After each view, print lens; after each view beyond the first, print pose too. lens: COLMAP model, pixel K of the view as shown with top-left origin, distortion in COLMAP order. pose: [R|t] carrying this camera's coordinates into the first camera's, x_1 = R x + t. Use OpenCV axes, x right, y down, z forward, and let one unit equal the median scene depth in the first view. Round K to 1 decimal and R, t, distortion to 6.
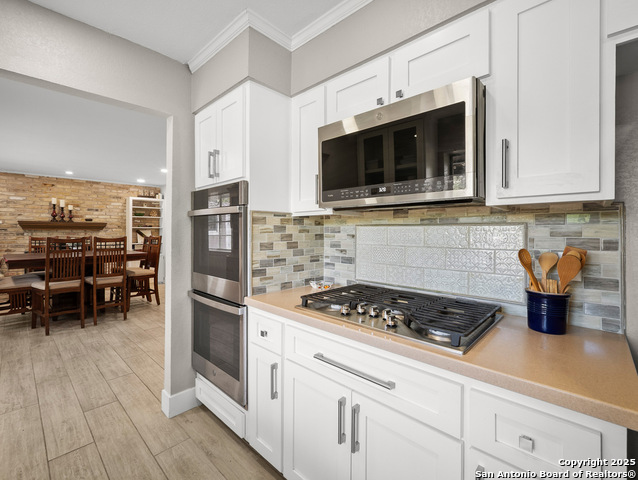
lens RADIAL K [[285.5, 0, 321.2], [0, 285.5, 233.0], [0, 0, 1]] dist [-0.002671, -0.000484]
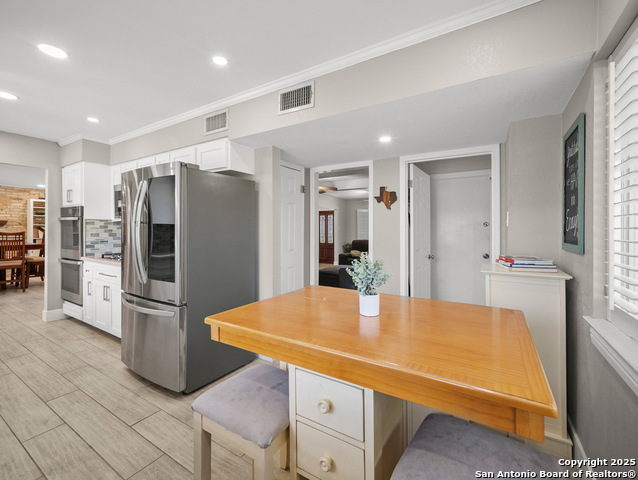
lens RADIAL K [[280.4, 0, 319.1], [0, 280.4, 232.6], [0, 0, 1]] dist [0.001921, 0.000370]
pose [[0.981447, 0.002024, 0.191721, 0.349916], [-0.003421, 0.999970, 0.006955, 0.002497], [-0.191701, -0.007482, 0.981425, -0.469340]]
